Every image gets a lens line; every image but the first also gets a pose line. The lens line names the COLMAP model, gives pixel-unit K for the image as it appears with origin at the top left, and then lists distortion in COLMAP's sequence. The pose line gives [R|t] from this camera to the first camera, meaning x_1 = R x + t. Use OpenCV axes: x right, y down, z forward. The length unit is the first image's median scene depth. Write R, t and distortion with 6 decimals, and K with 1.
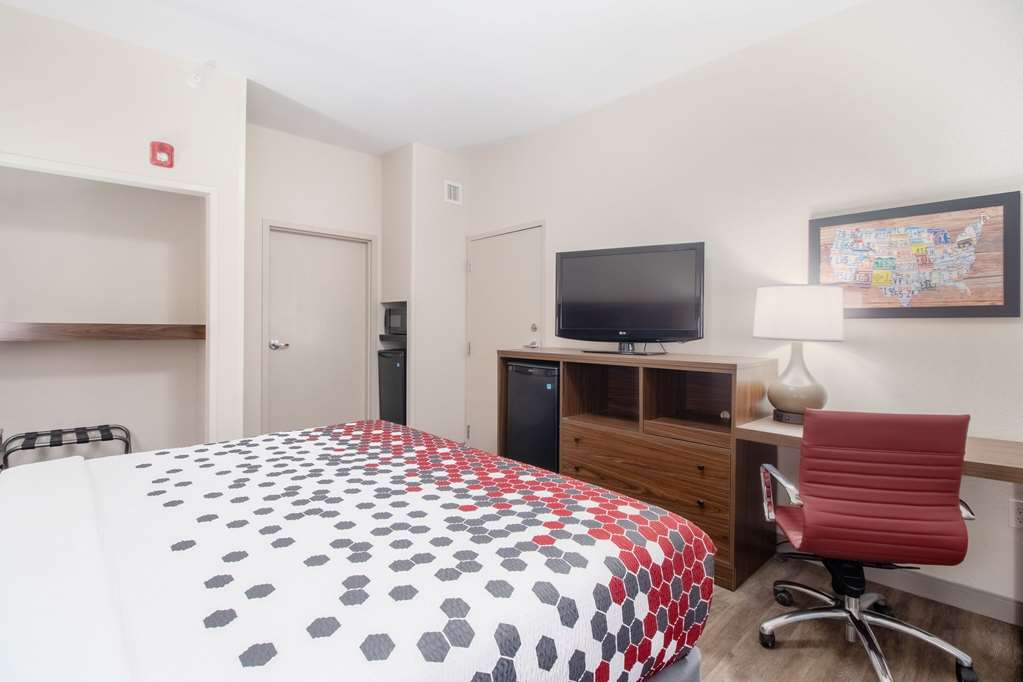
lens RADIAL K [[503.7, 0, 511.5], [0, 503.7, 337.8], [0, 0, 1]] dist [0.058295, 0.000474]
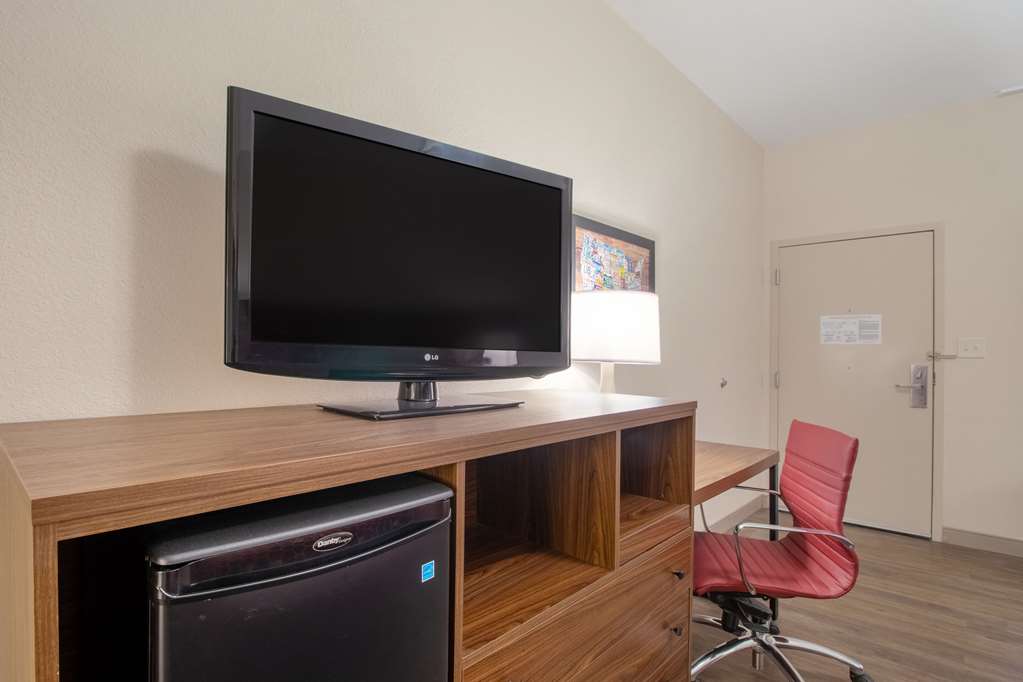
lens RADIAL K [[503.7, 0, 511.6], [0, 503.7, 348.0], [0, 0, 1]] dist [0.058295, 0.000474]
pose [[-0.013074, -0.001932, 0.999913, -0.237244], [0.006259, 0.999978, 0.002014, -0.022836], [-0.999895, 0.006285, -0.013062, 1.263702]]
